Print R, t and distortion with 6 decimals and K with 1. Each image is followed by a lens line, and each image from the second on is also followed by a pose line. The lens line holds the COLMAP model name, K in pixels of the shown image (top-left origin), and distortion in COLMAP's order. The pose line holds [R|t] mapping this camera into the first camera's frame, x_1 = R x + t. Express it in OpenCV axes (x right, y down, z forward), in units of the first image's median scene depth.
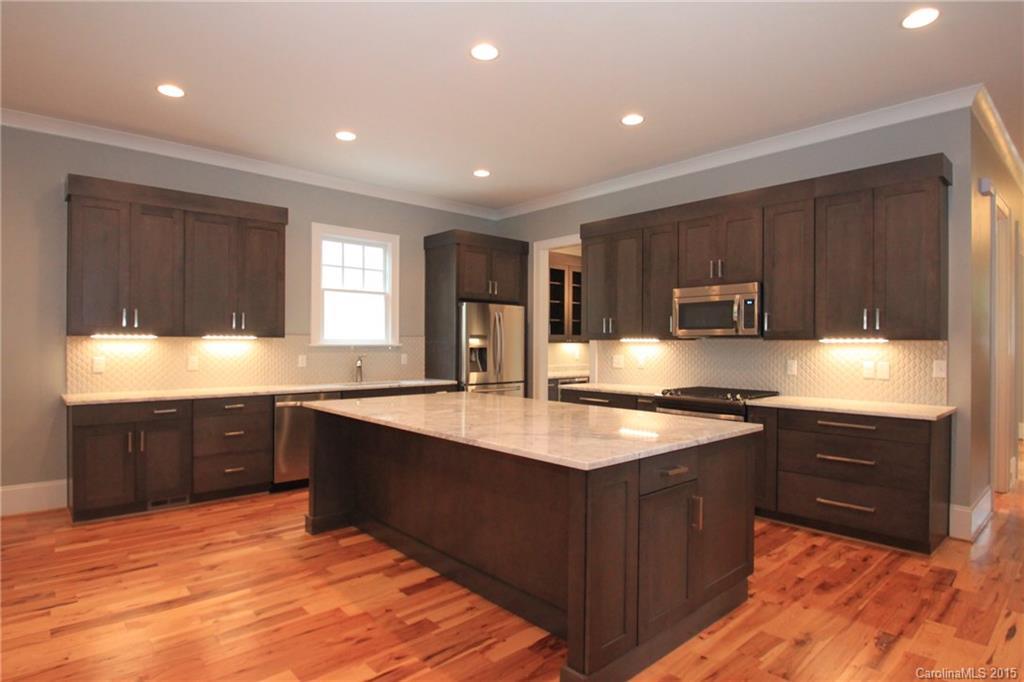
lens RADIAL K [[556.7, 0, 514.4], [0, 556.7, 339.0], [0, 0, 1]] dist [-0.018227, -0.002792]
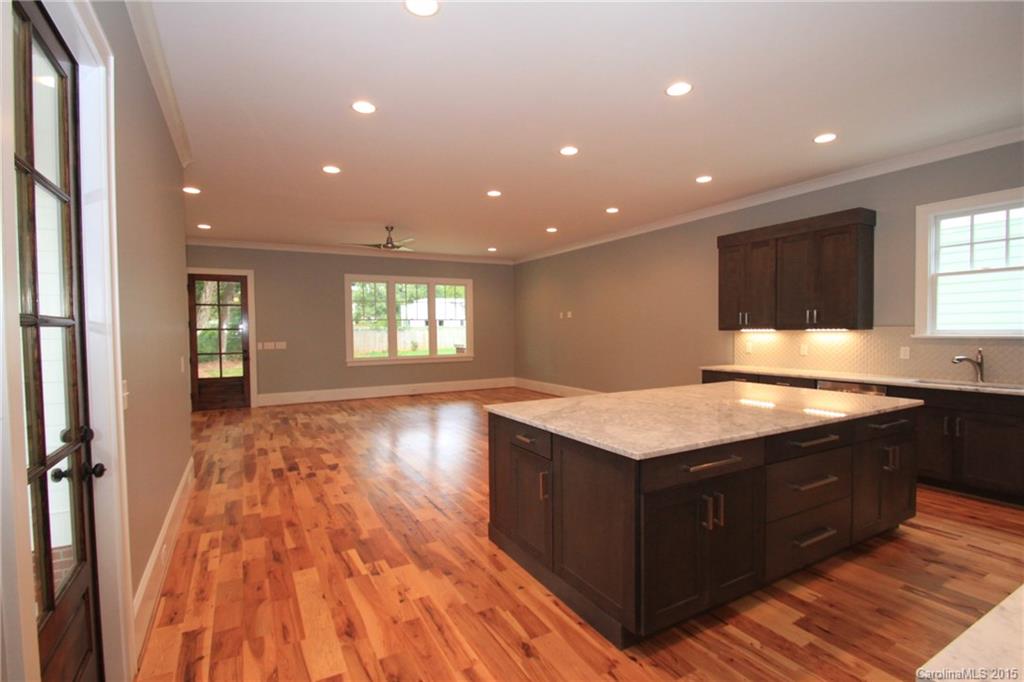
lens RADIAL K [[478.1, 0, 510.2], [0, 478.1, 343.9], [0, 0, 1]] dist [0.012294, -0.017685]
pose [[-0.226753, 0.026758, -0.973585, 0.775345], [0.017854, 0.999569, 0.023314, -0.010158], [0.973789, -0.012096, -0.227133, 0.673700]]
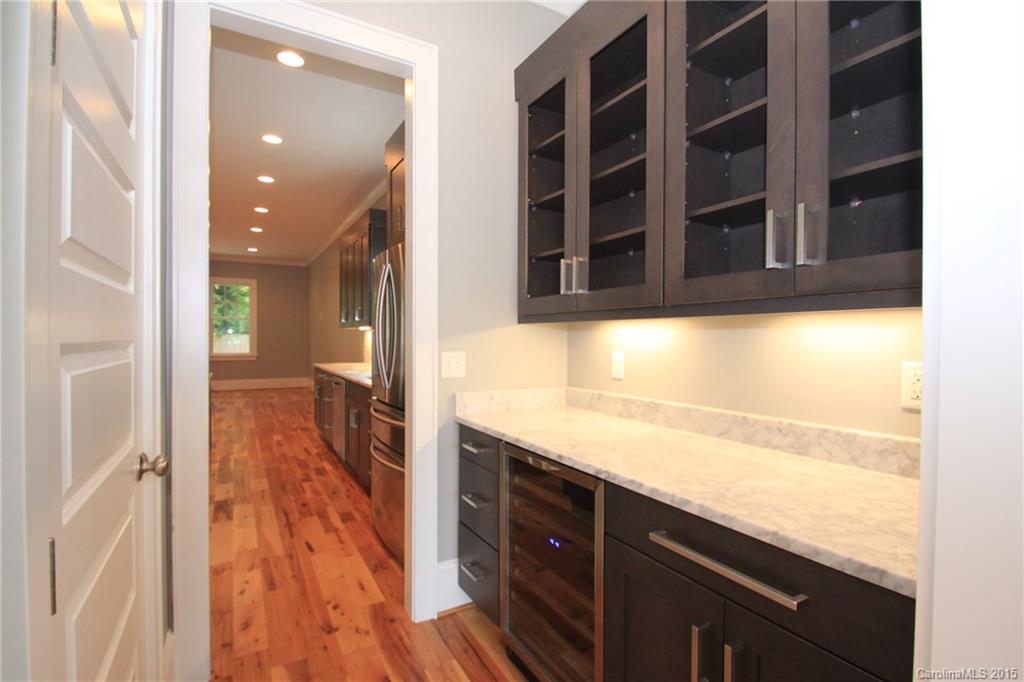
lens RADIAL K [[478.1, 0, 510.2], [0, 478.1, 343.9], [0, 0, 1]] dist [0.012294, -0.017685]
pose [[-0.213639, 0.004456, -0.976903, 0.553749], [-0.000801, 0.999988, 0.004737, 0.034408], [0.976912, 0.001795, -0.213633, 1.785838]]
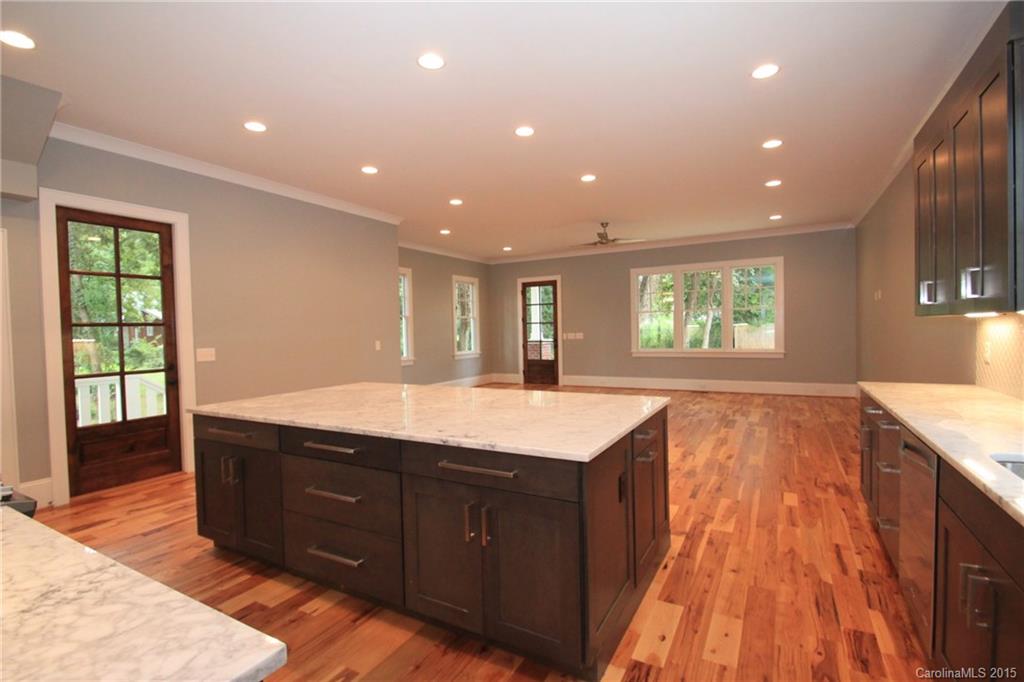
lens RADIAL K [[478.1, 0, 510.2], [0, 478.1, 343.9], [0, 0, 1]] dist [0.012294, -0.017685]
pose [[-0.949605, 0.024321, -0.312505, 0.077014], [0.018725, 0.999606, 0.020894, 0.010349], [0.312890, 0.013990, -0.949686, 1.479413]]
